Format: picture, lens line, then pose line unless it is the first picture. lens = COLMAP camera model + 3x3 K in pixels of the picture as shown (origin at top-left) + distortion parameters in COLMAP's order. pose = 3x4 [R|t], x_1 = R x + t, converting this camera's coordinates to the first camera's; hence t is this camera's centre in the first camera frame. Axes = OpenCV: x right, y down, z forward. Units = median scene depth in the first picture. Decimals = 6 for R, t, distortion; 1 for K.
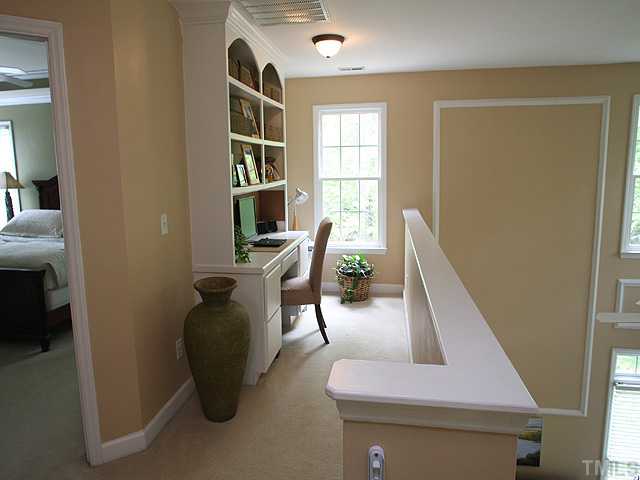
lens RADIAL K [[419.4, 0, 320.8], [0, 419.4, 238.1], [0, 0, 1]] dist [-0.040560, -0.002035]
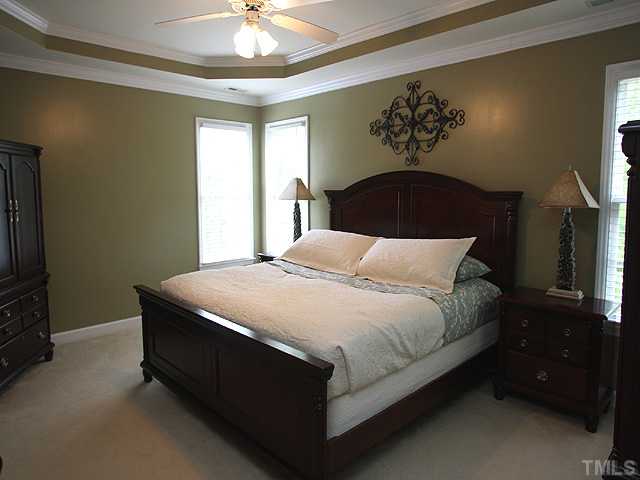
lens RADIAL K [[419.4, 0, 319.9], [0, 419.4, 238.6], [0, 0, 1]] dist [-0.040560, -0.002035]
pose [[0.817078, 0.076811, -0.571387, -0.259292], [-0.095337, 0.995442, -0.002515, -0.048082], [0.568590, 0.056530, 0.820677, 0.361311]]
